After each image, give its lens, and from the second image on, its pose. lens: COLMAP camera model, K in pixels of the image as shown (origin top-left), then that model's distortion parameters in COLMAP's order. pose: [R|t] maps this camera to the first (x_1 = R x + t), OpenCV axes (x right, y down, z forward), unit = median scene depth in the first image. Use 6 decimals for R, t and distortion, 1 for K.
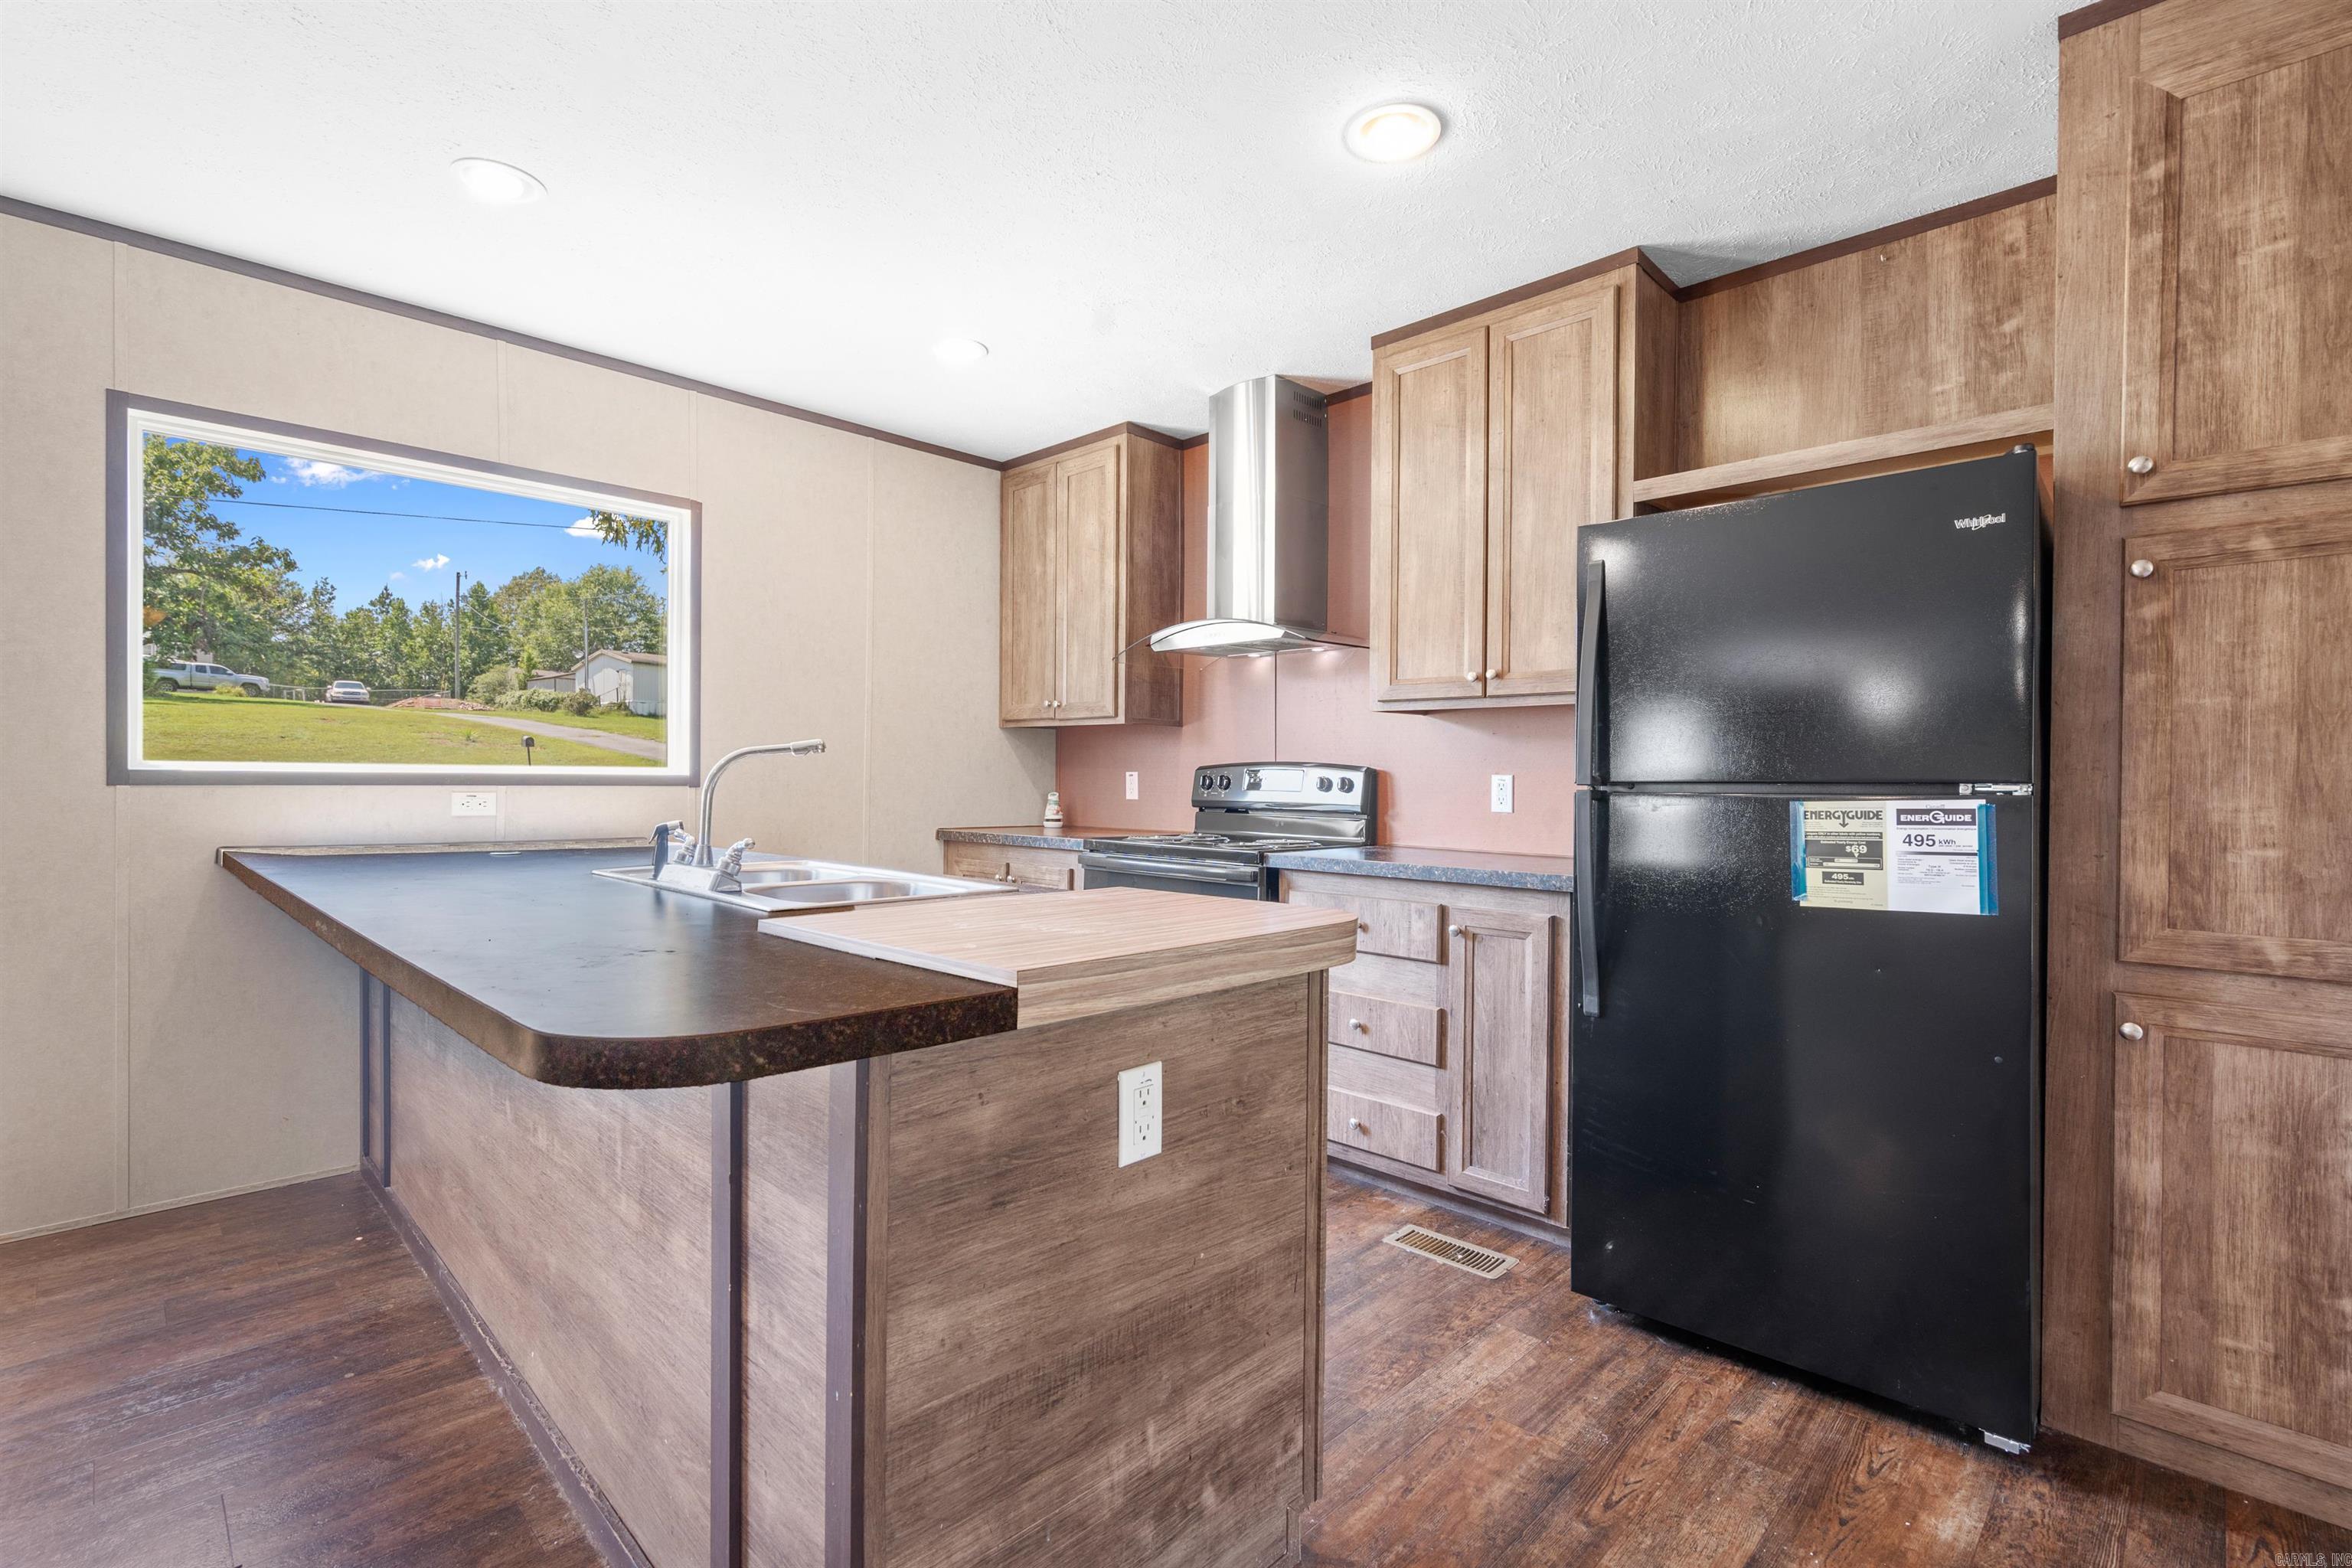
lens RADIAL K [[1064.6, 0, 1154.9], [0, 1064.6, 783.2], [0, 0, 1]] dist [-0.000799, 0.002036]
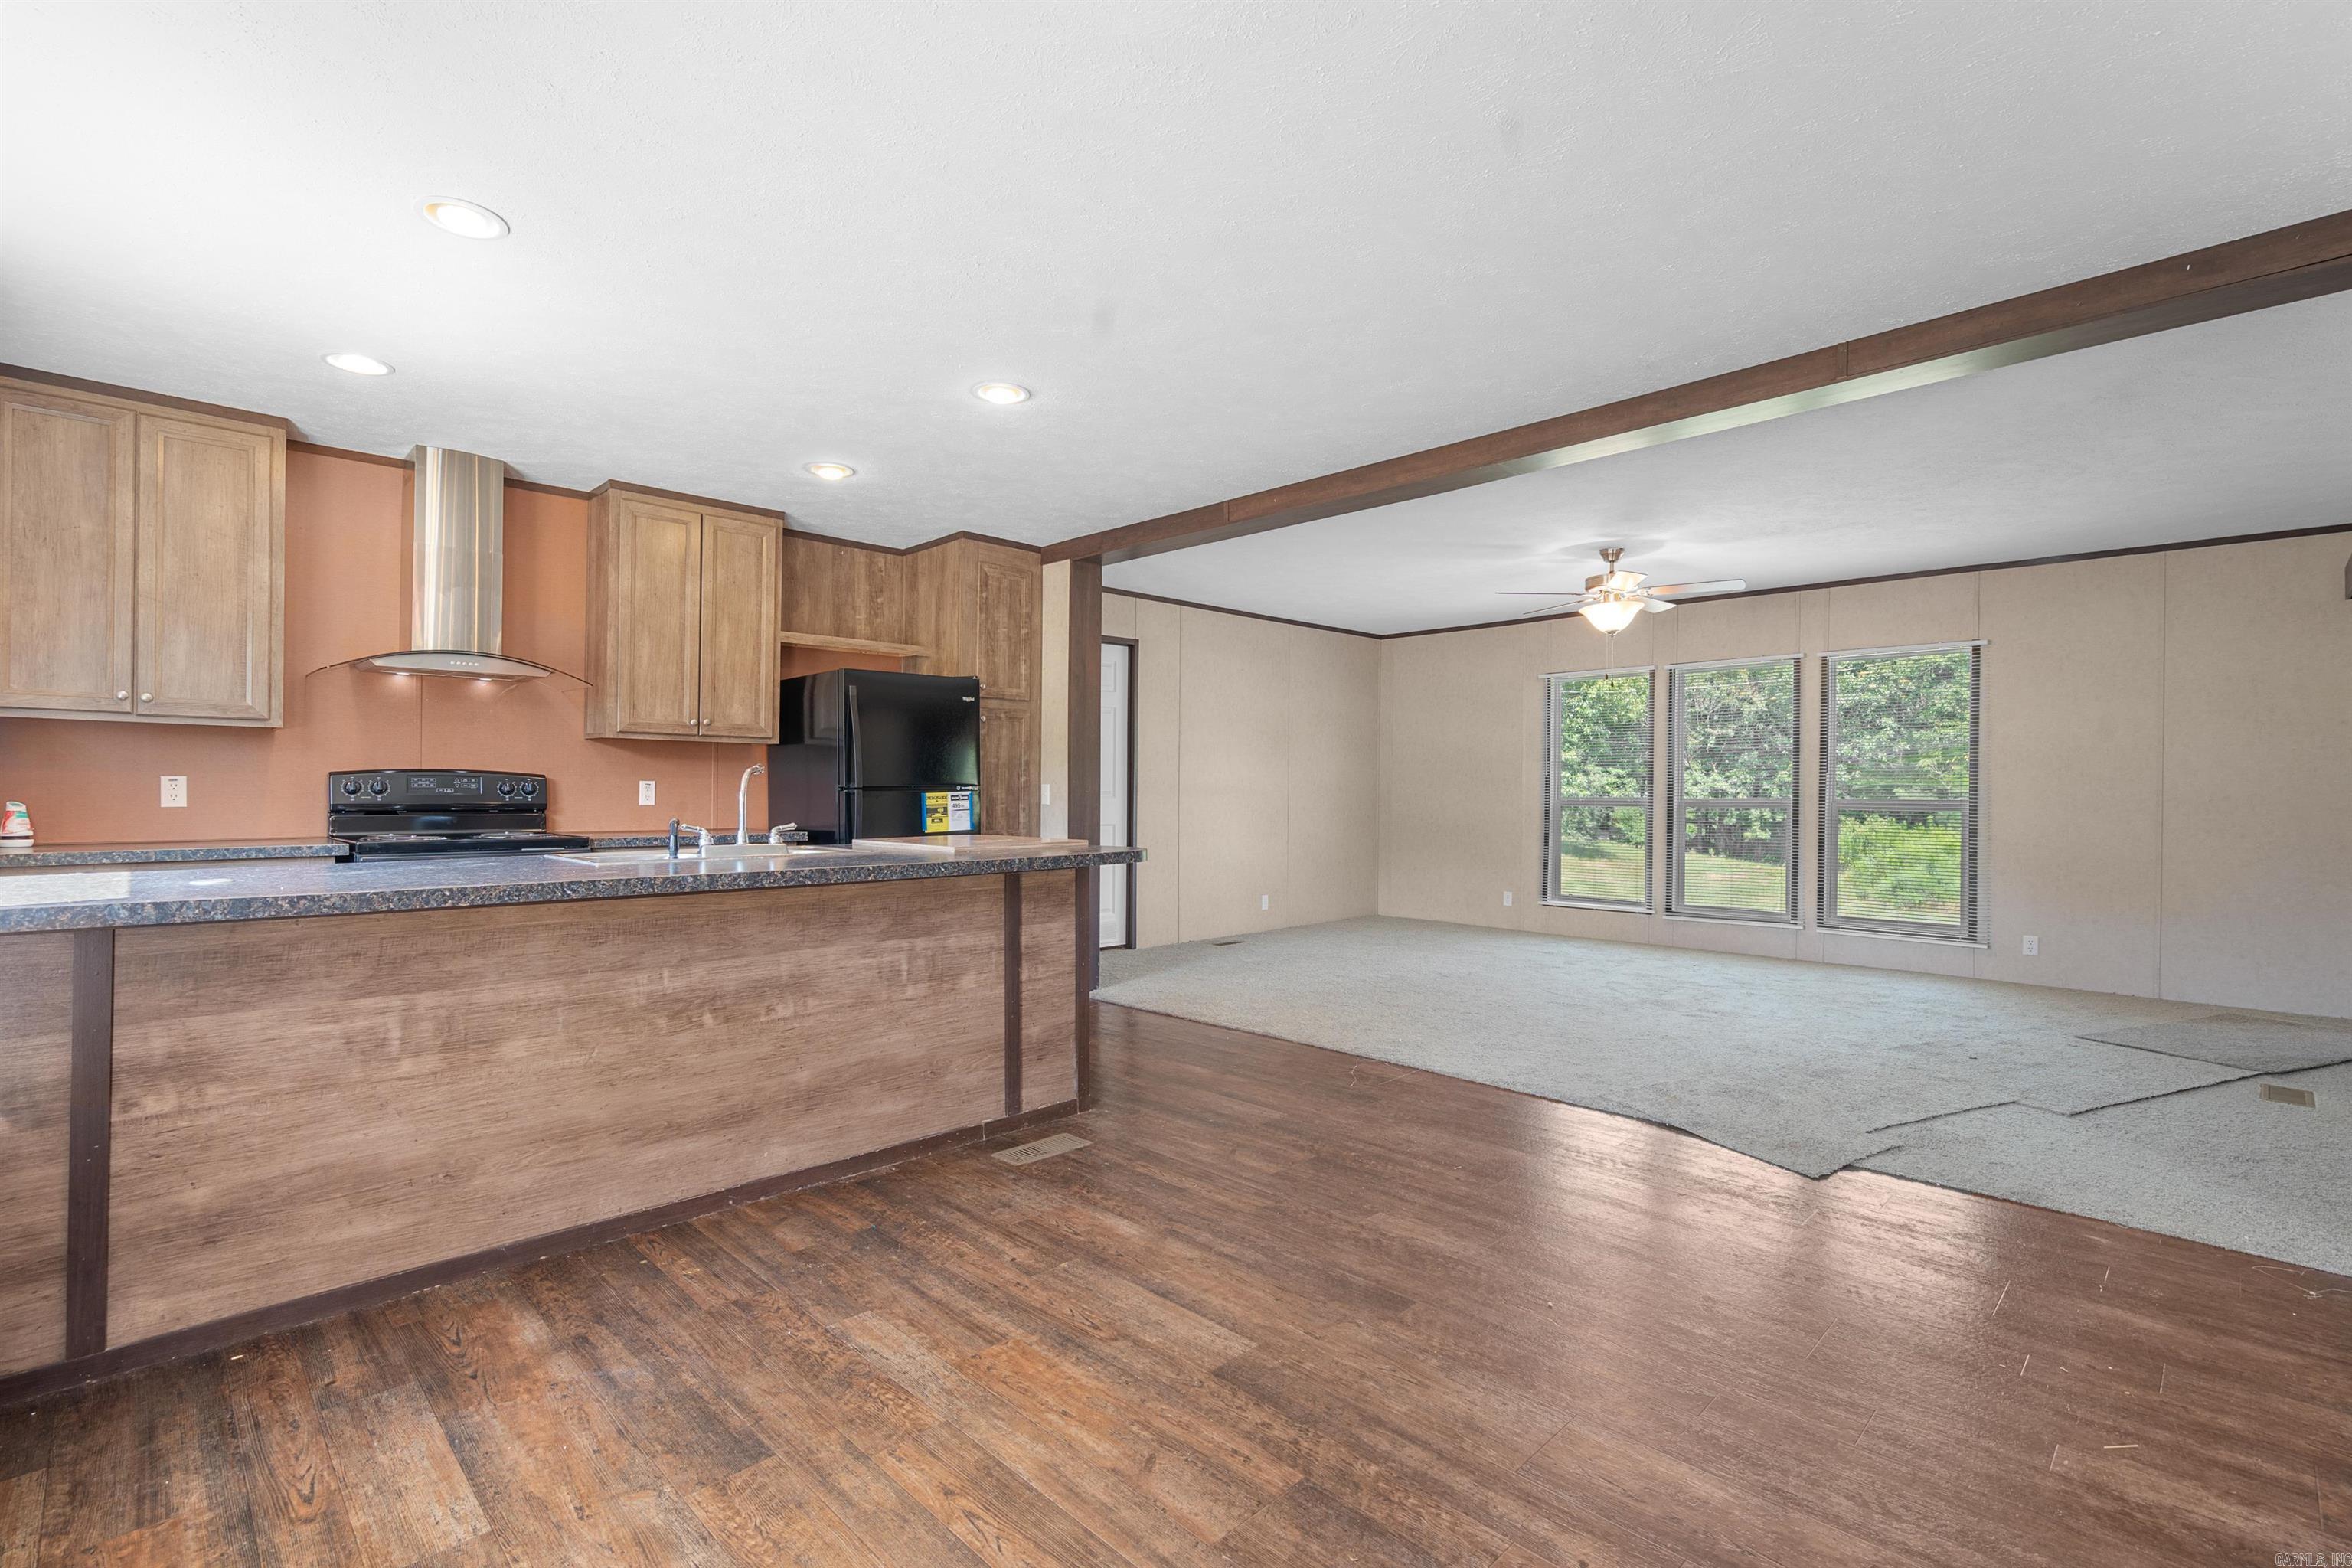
lens RADIAL K [[1064.6, 0, 1177.7], [0, 1064.6, 787.2], [0, 0, 1]] dist [-0.000799, 0.002036]
pose [[0.005018, -0.009128, 0.999946, -1.405305], [0.000100, 0.999958, 0.009128, -0.015016], [-0.999987, 0.000055, 0.005018, 0.249373]]
